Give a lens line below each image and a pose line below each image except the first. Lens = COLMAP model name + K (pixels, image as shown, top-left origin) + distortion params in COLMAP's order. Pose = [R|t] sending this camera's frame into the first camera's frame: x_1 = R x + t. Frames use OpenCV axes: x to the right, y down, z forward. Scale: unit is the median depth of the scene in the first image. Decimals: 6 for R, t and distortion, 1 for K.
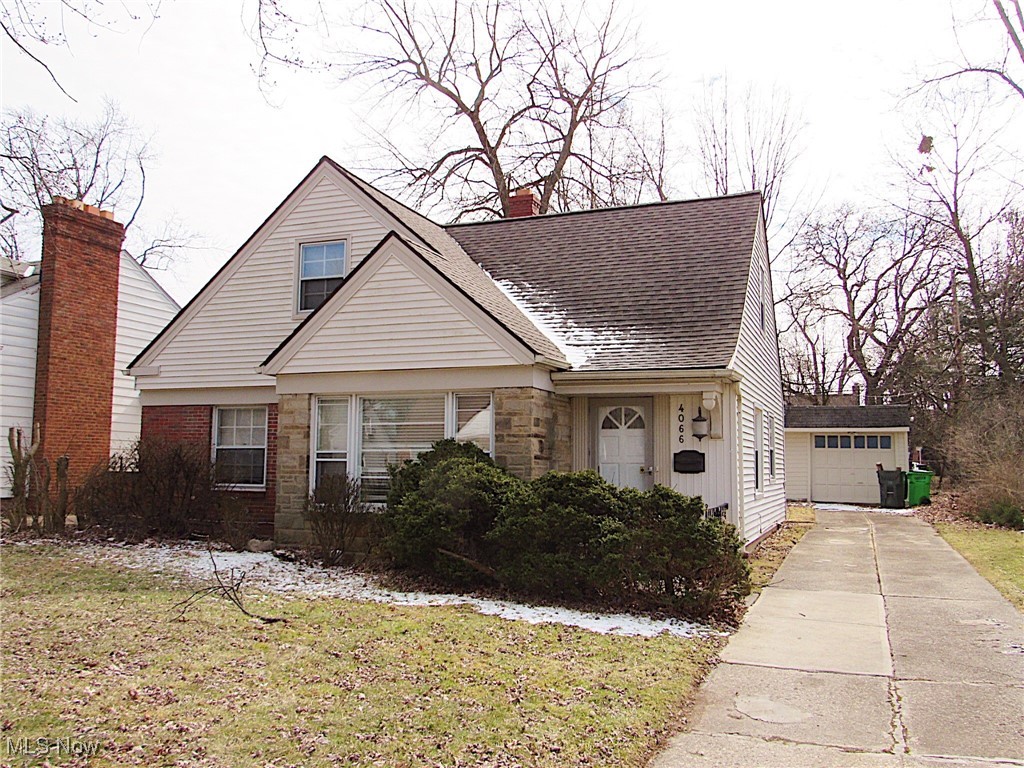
lens RADIAL K [[907.9, 0, 512.0], [0, 907.9, 384.0], [0, 0, 1]] dist [-0.016576, -0.009938]
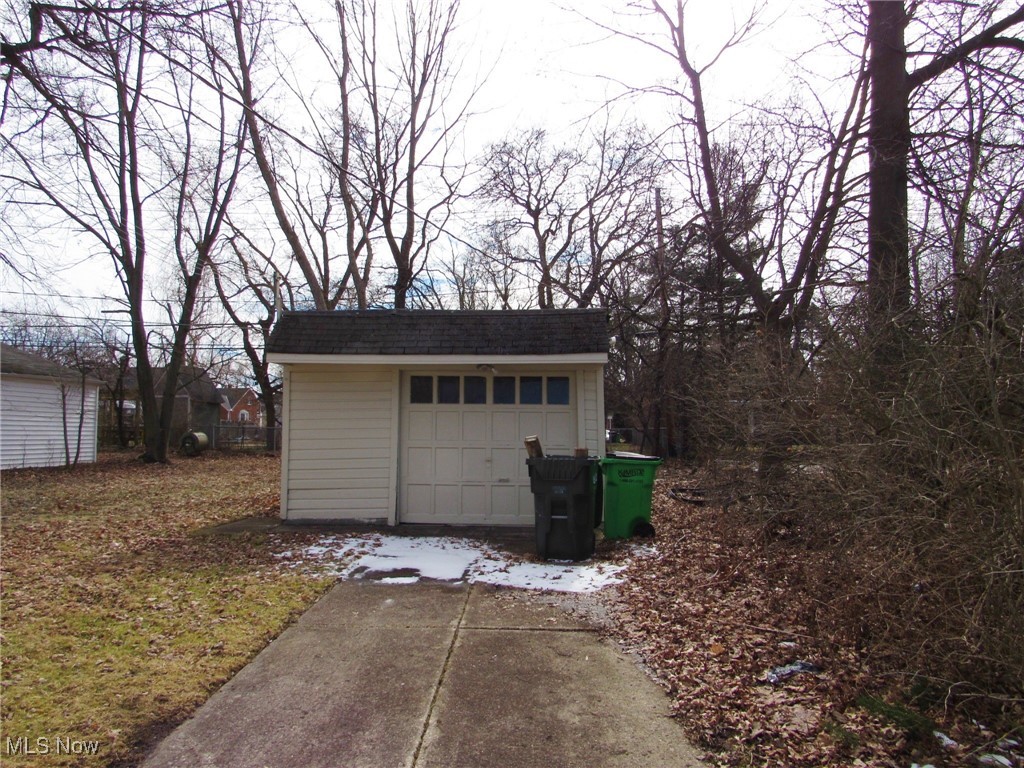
lens RADIAL K [[744.7, 0, 512.0], [0, 744.7, 384.0], [0, 0, 1]] dist [-0.017359, 0.004548]
pose [[0.957140, 0.005683, 0.289569, 0.521419], [-0.012040, 0.999724, 0.020177, 0.100308], [-0.289374, -0.022799, 0.956945, 1.198581]]
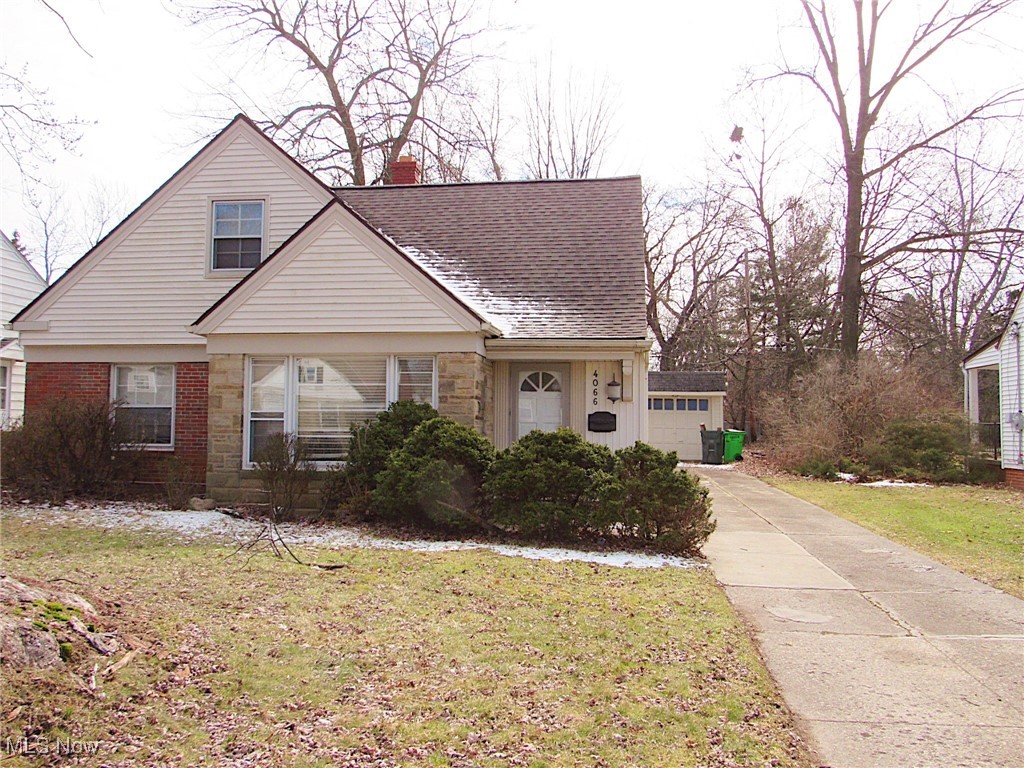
lens RADIAL K [[913.7, 0, 512.0], [0, 913.7, 384.0], [0, 0, 1]] dist [-0.017485, -0.007806]
pose [[0.970909, 0.011893, 0.239154, -0.152656], [-0.022397, 0.998898, 0.041251, -0.003924], [-0.238399, -0.045407, 0.970105, -0.050416]]
